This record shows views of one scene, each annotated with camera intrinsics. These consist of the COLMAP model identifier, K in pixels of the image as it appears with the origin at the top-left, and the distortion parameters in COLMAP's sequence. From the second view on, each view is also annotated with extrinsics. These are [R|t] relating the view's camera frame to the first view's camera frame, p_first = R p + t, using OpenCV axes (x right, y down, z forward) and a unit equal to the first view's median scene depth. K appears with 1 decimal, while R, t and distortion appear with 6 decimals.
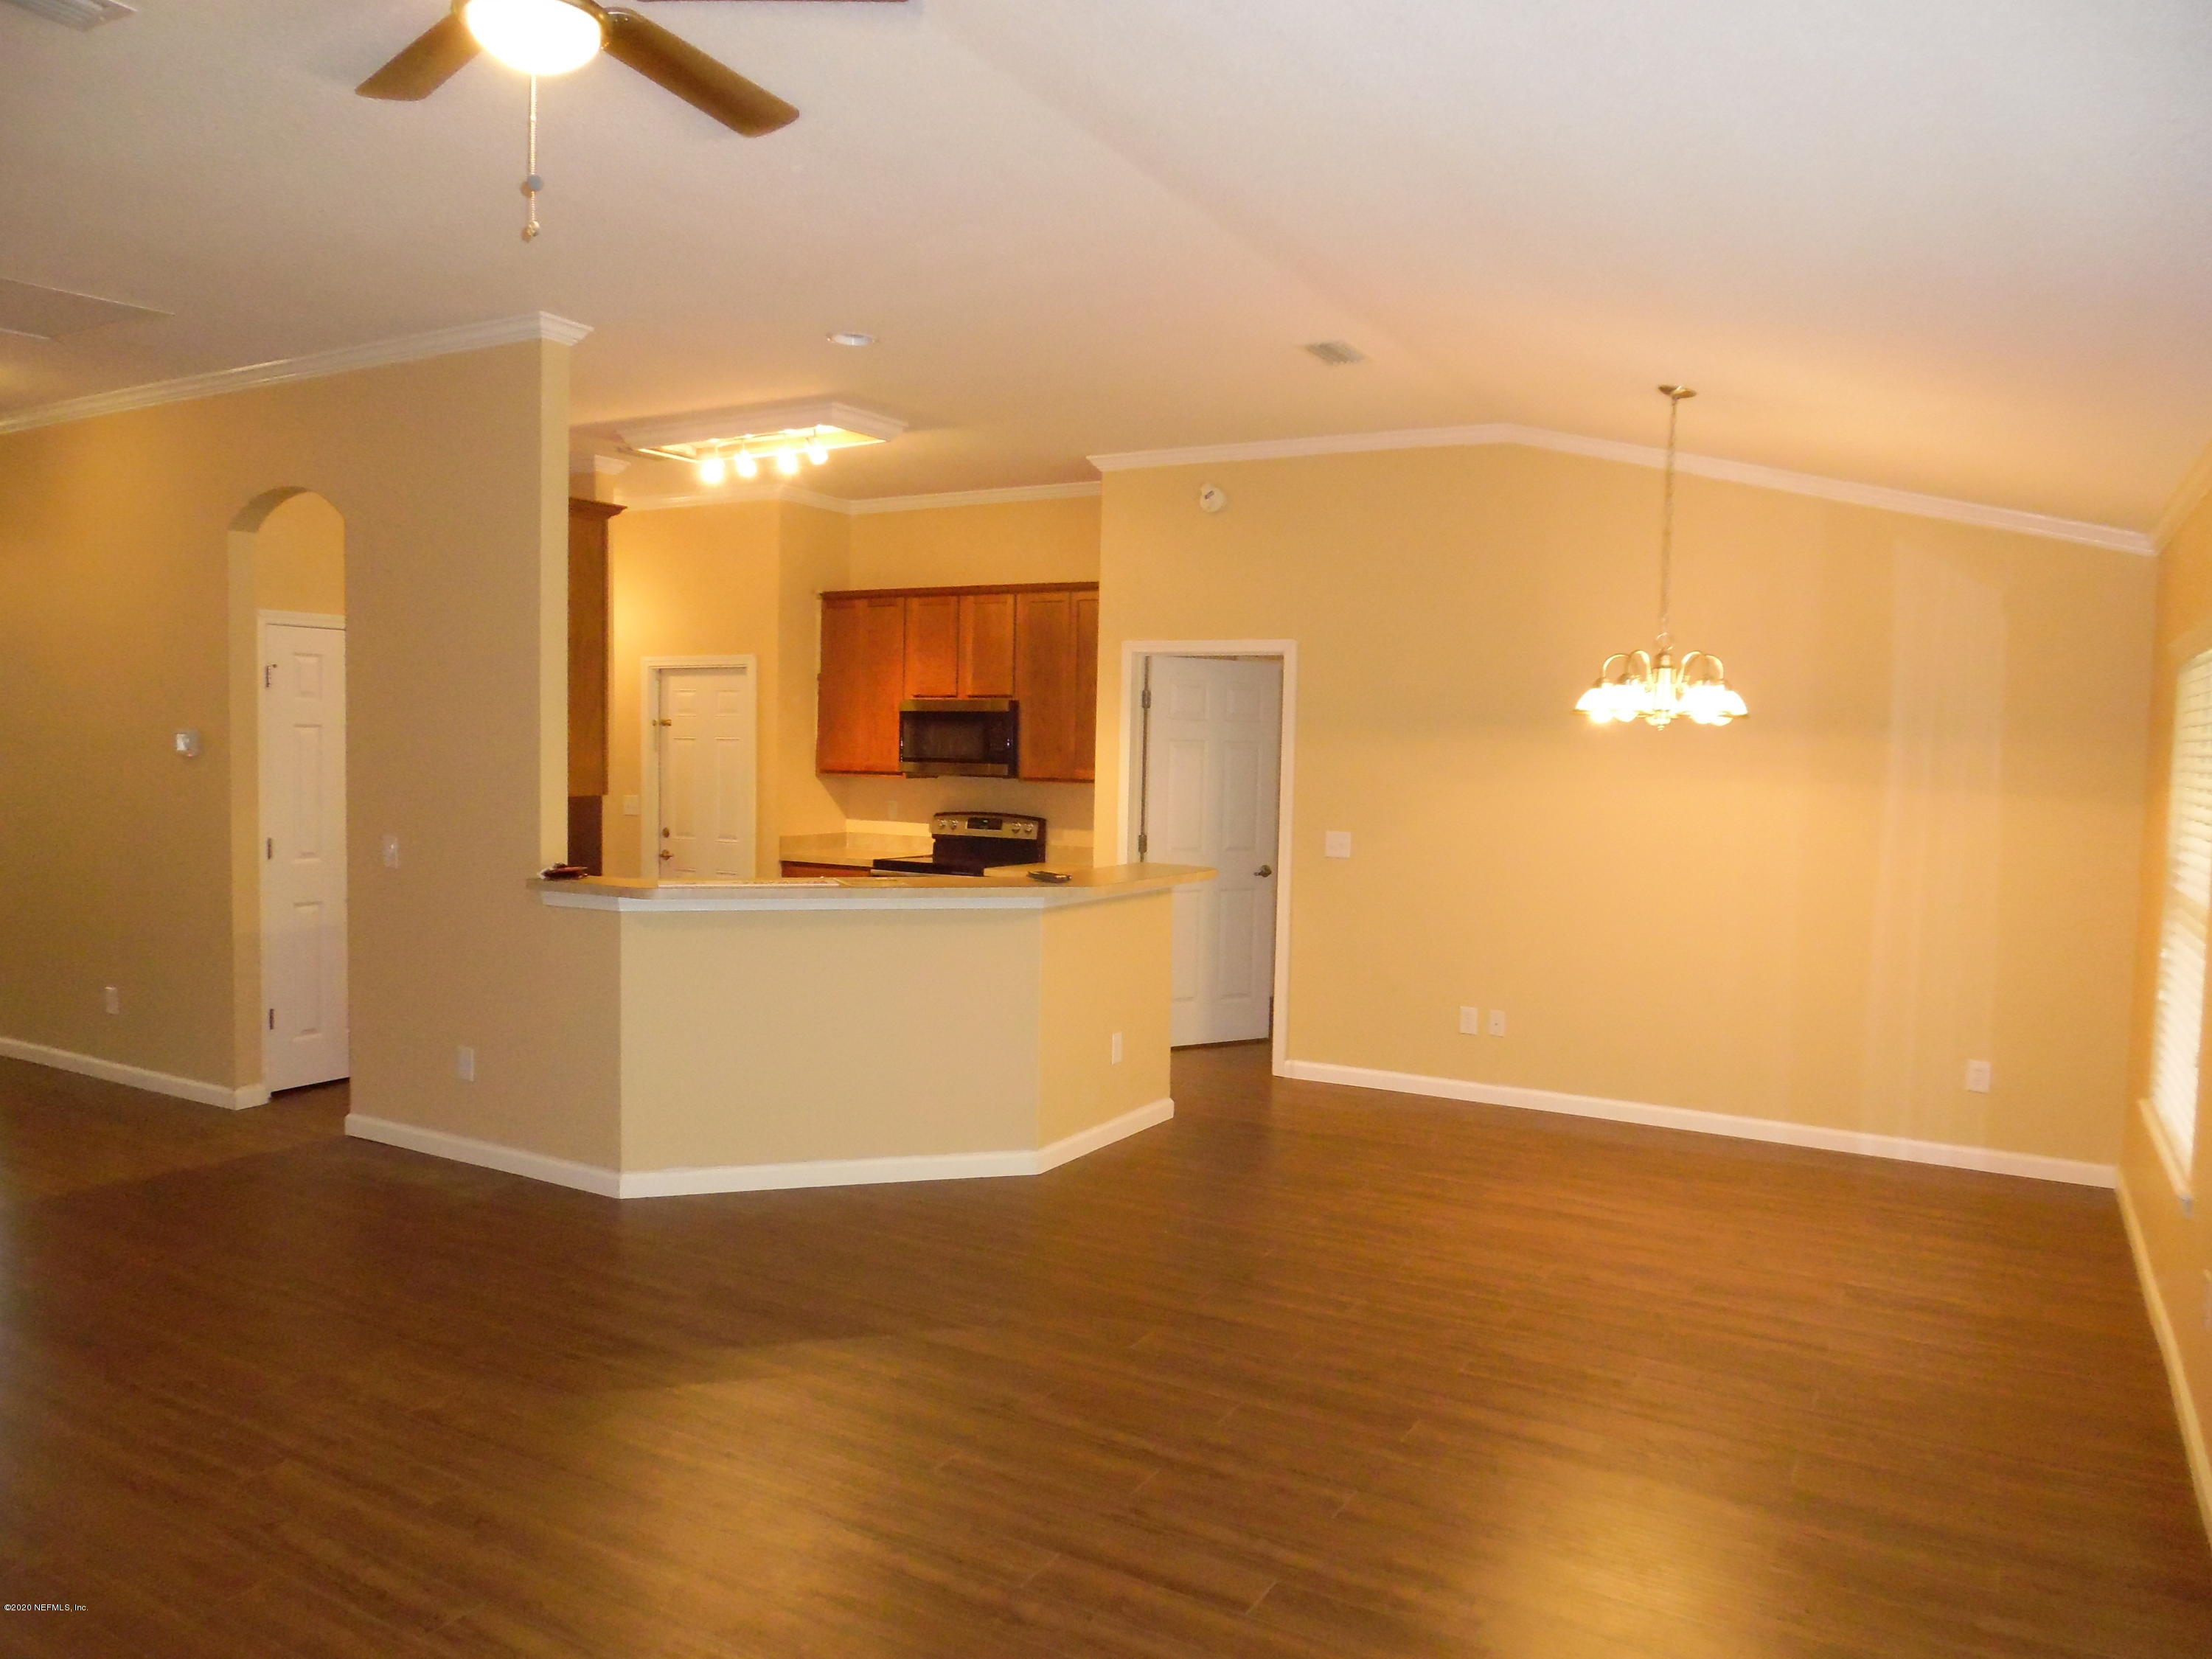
lens RADIAL K [[1571.8, 0, 1106.0], [0, 1571.8, 829.5], [0, 0, 1]] dist [-0.003351, 0.003055]
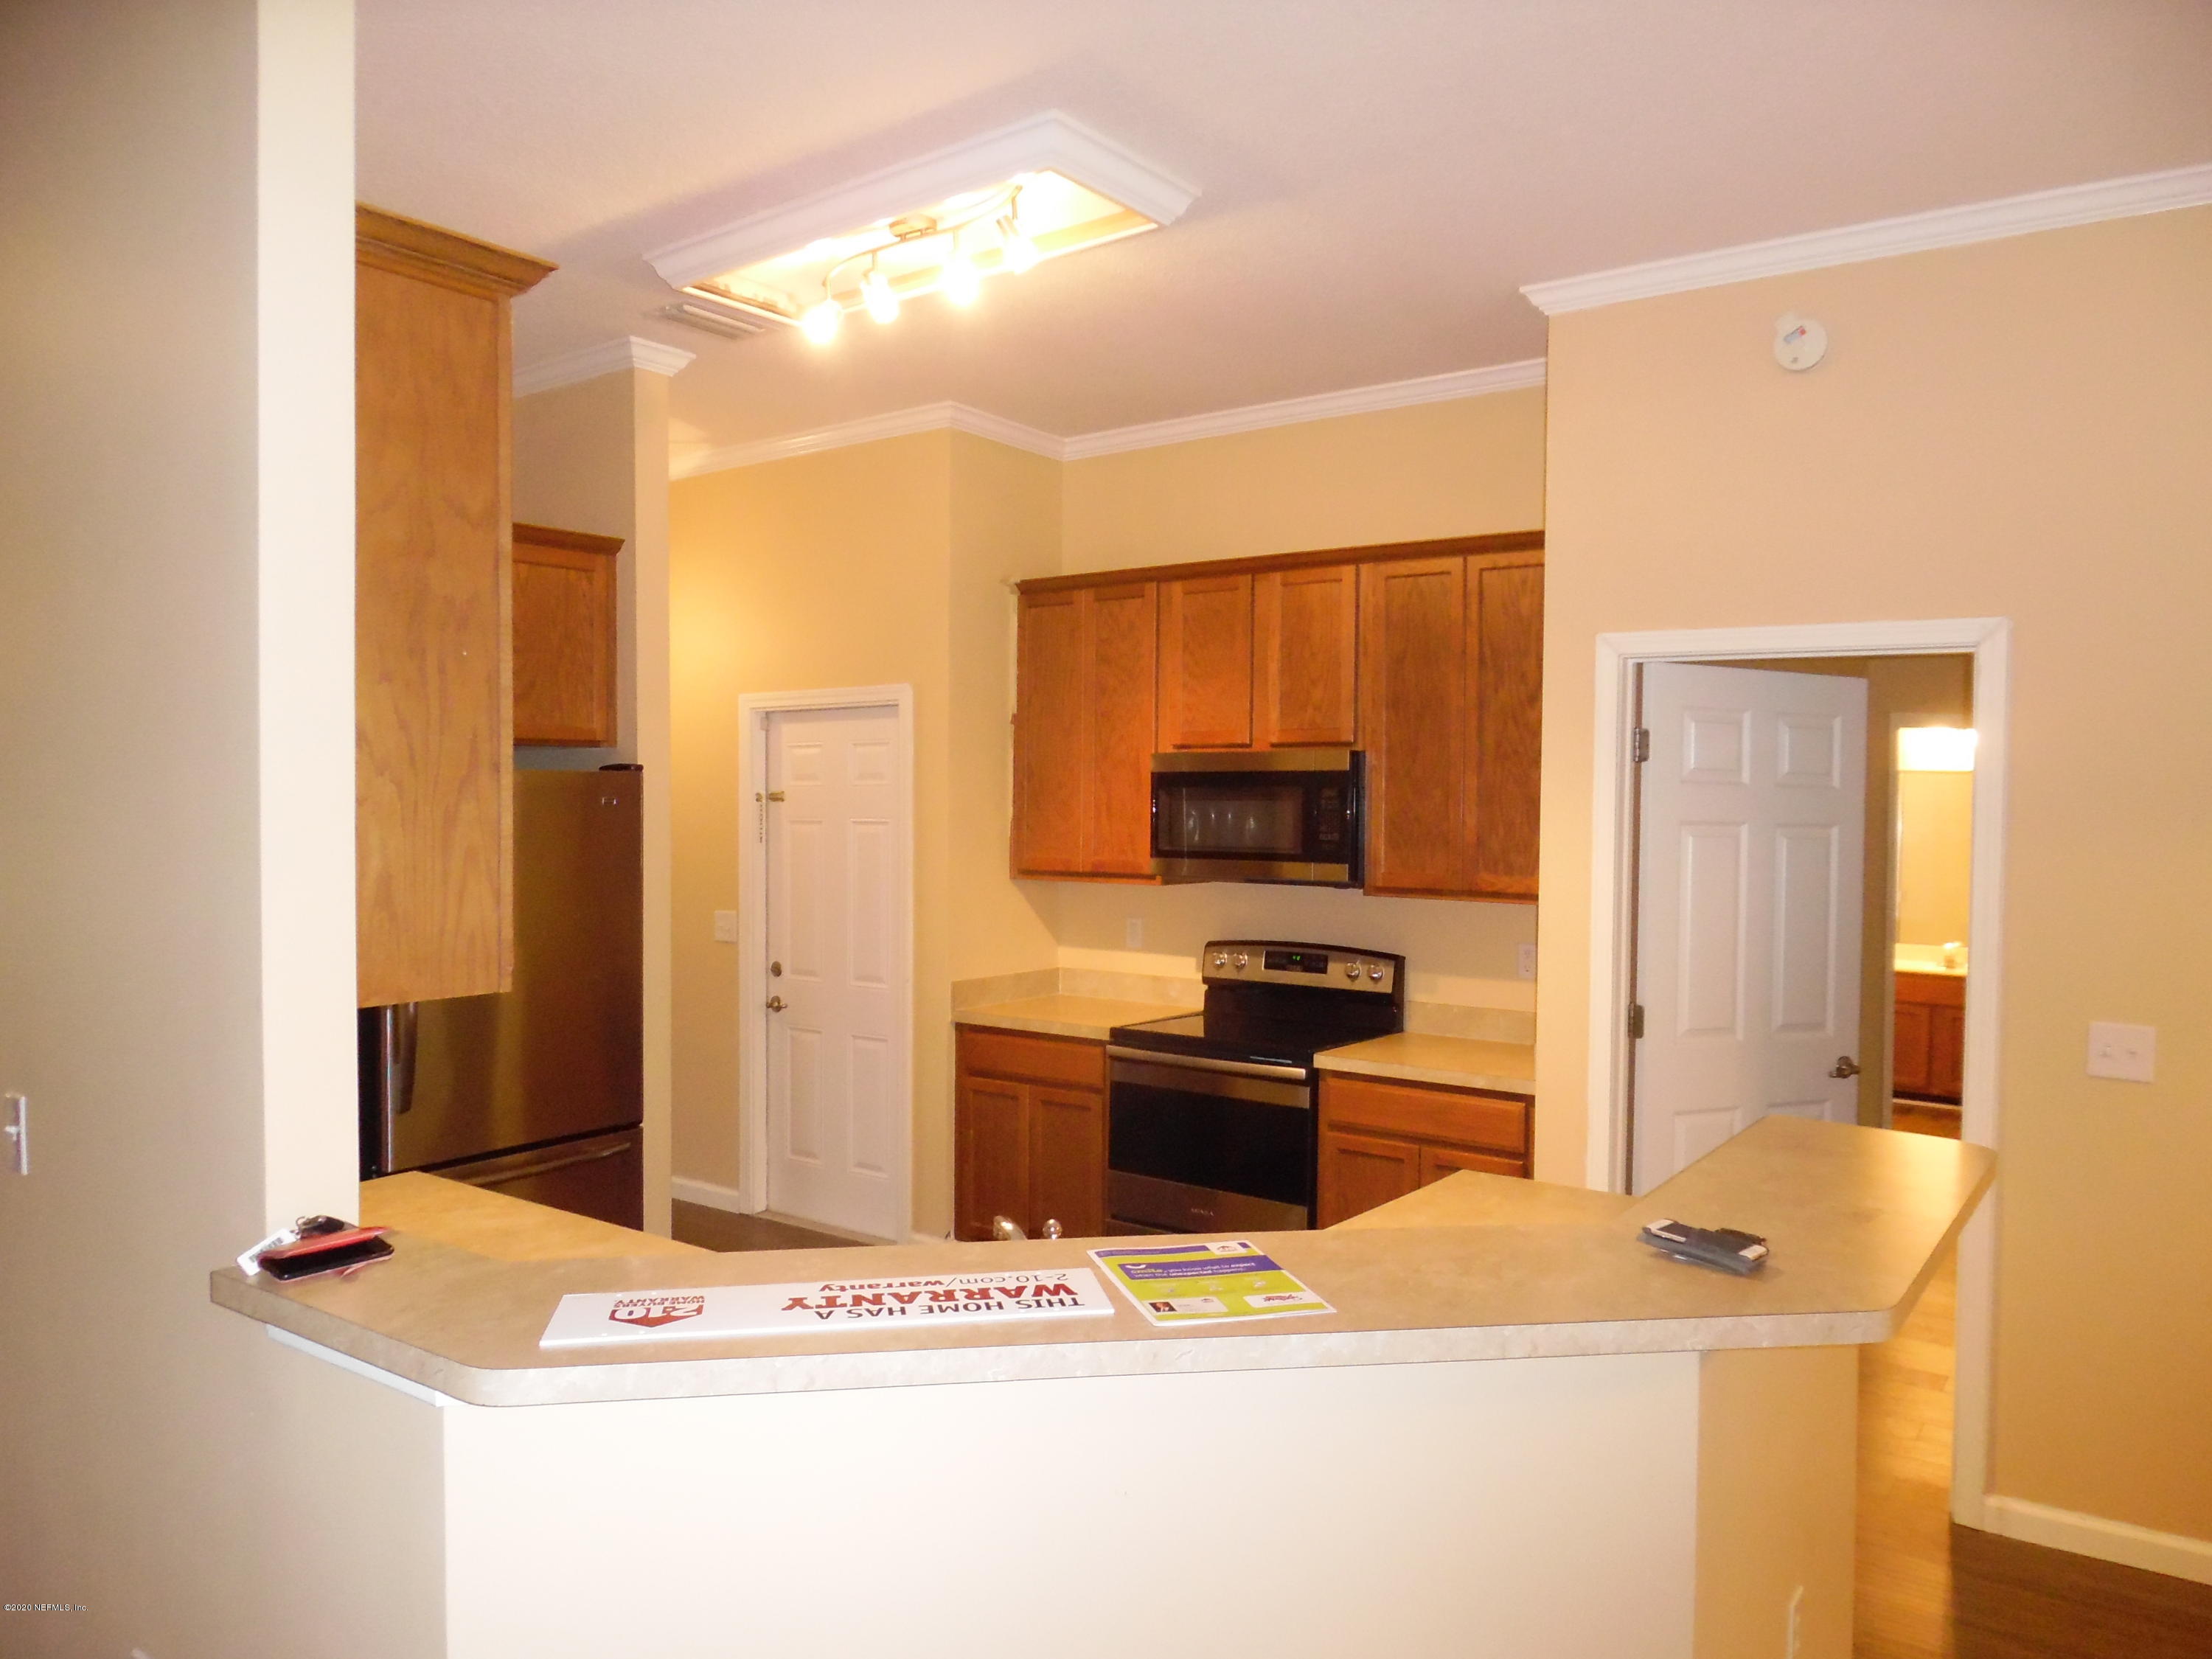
lens RADIAL K [[1547.9, 0, 1142.3], [0, 1547.9, 839.4], [0, 0, 1]] dist [0.002536, 0.002041]
pose [[0.996097, -0.009912, -0.087710, -0.083458], [0.007231, 0.999499, -0.030828, -0.032300], [0.087972, 0.030073, 0.995669, 0.418728]]
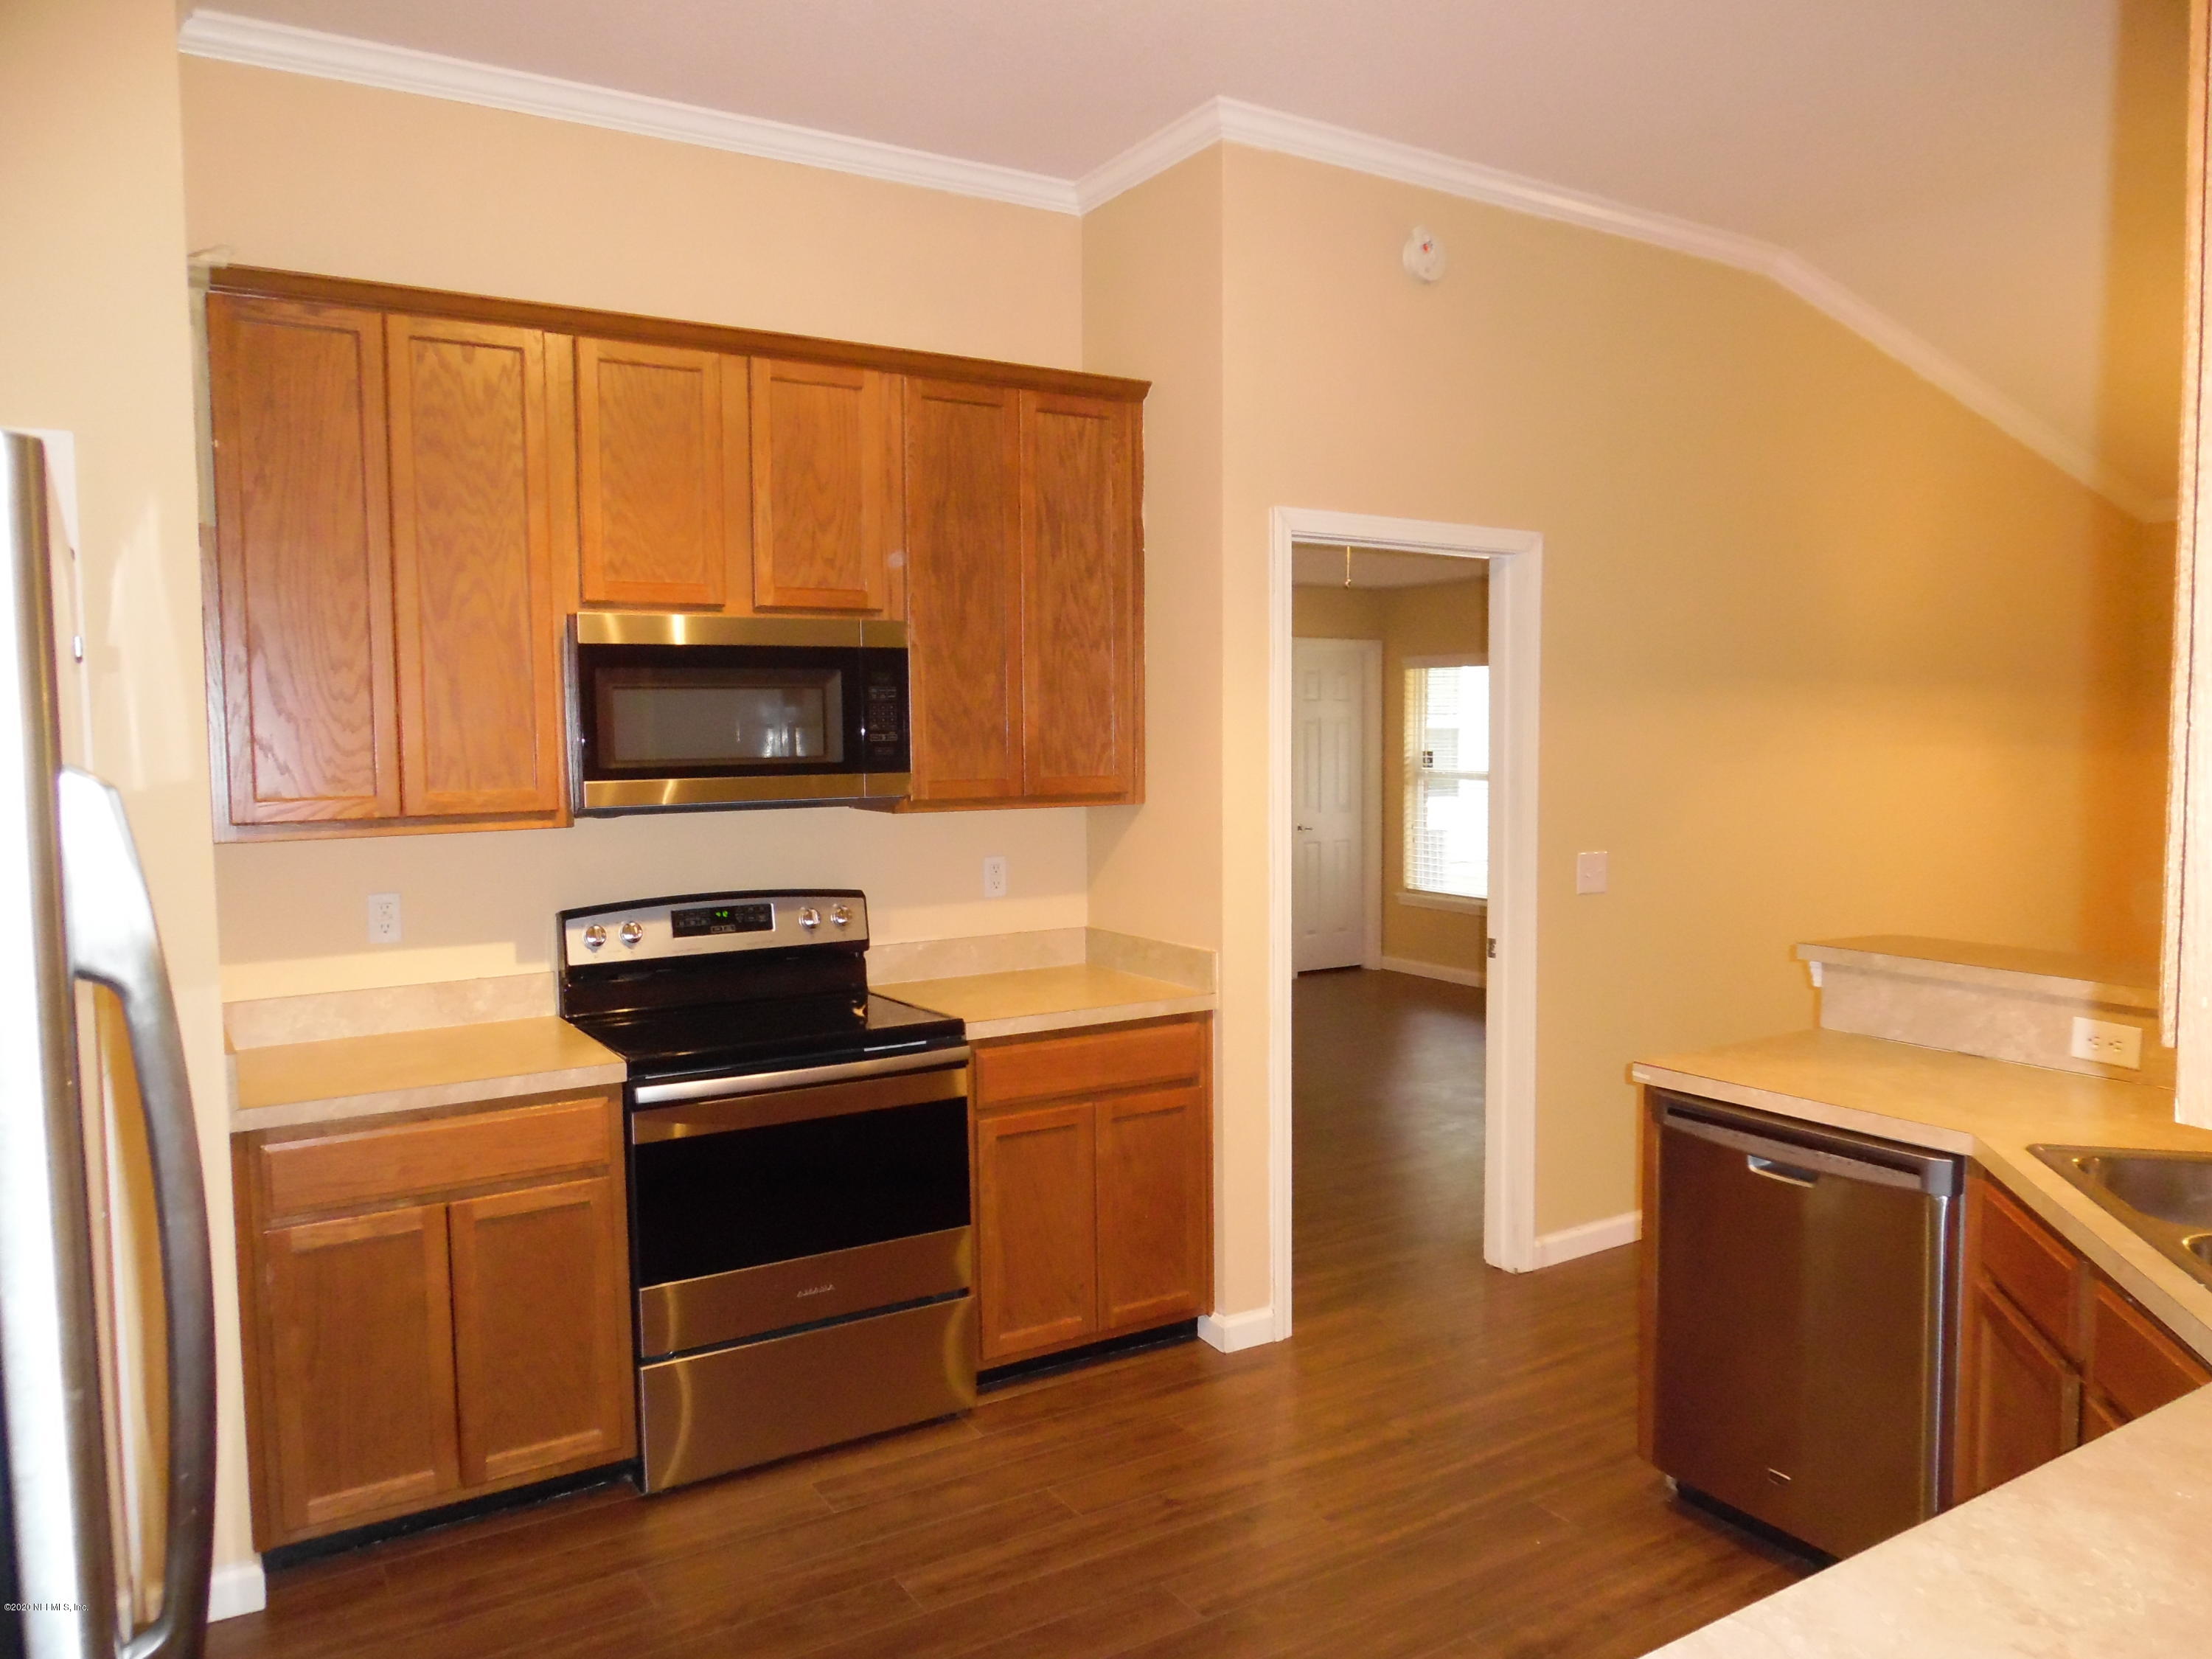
lens RADIAL K [[1571.8, 0, 1106.0], [0, 1571.8, 829.5], [0, 0, 1]] dist [-0.003351, 0.003055]
pose [[0.457775, -0.085162, 0.884980, -0.399797], [0.068873, 0.995807, 0.060201, -0.045948], [-0.886396, 0.033393, 0.461722, 0.721998]]
